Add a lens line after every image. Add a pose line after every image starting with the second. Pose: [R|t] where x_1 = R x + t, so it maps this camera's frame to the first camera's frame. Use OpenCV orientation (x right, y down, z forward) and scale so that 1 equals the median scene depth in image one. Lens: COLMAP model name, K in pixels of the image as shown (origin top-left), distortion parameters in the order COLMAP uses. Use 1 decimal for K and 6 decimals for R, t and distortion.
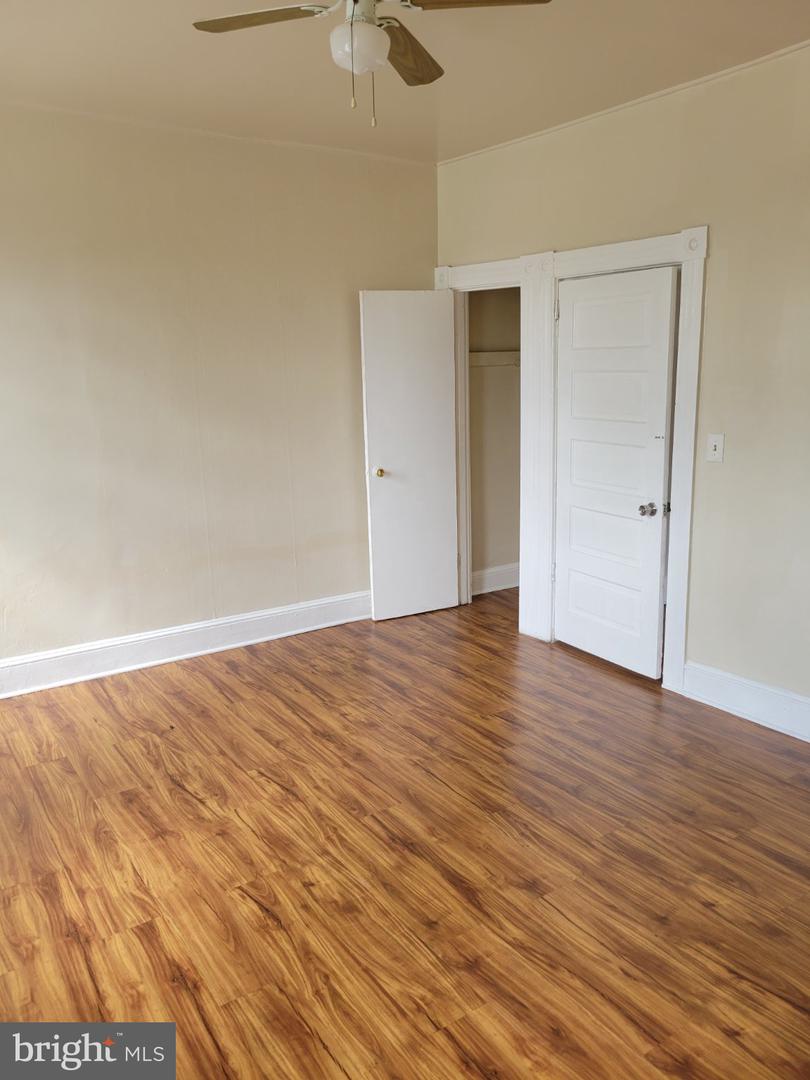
lens RADIAL K [[811.3, 0, 405.0], [0, 811.3, 540.0], [0, 0, 1]] dist [0.048804, -0.027394]
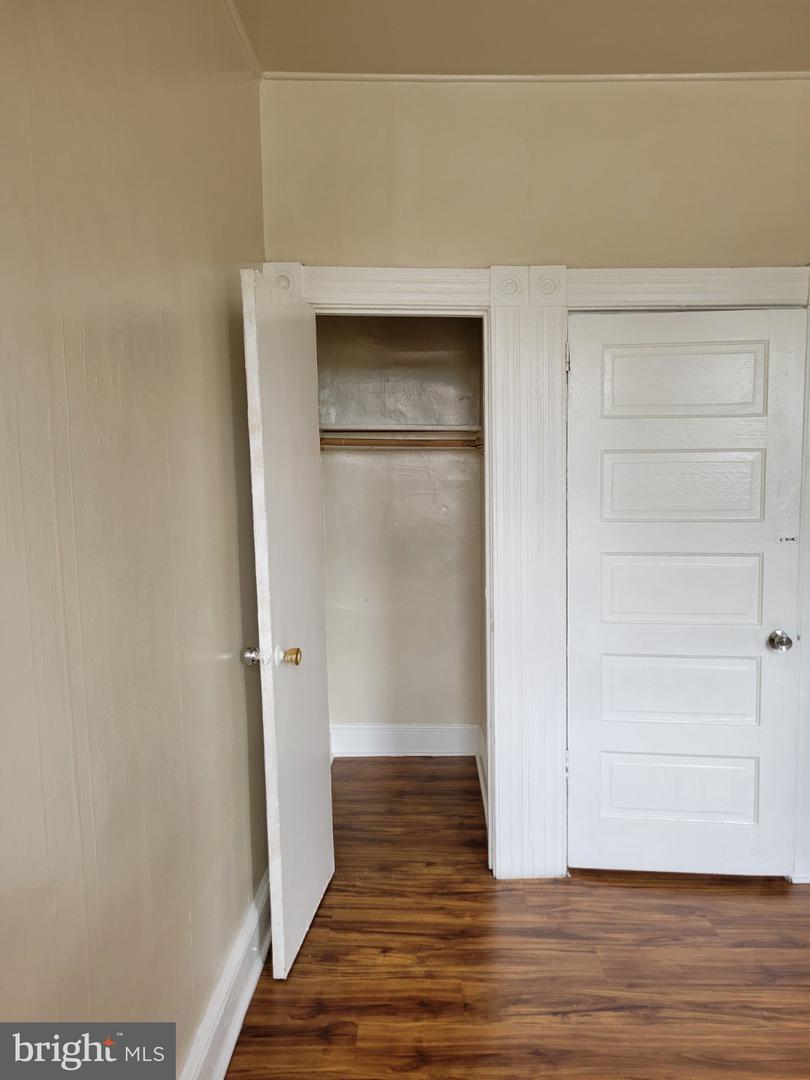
lens RADIAL K [[818.0, 0, 405.0], [0, 818.0, 540.0], [0, 0, 1]] dist [0.008513, 0.000682]
pose [[0.588066, -0.065329, 0.806170, -0.386064], [0.170266, 0.984396, -0.044429, -0.122405], [-0.790688, 0.163391, 0.590013, 0.684460]]
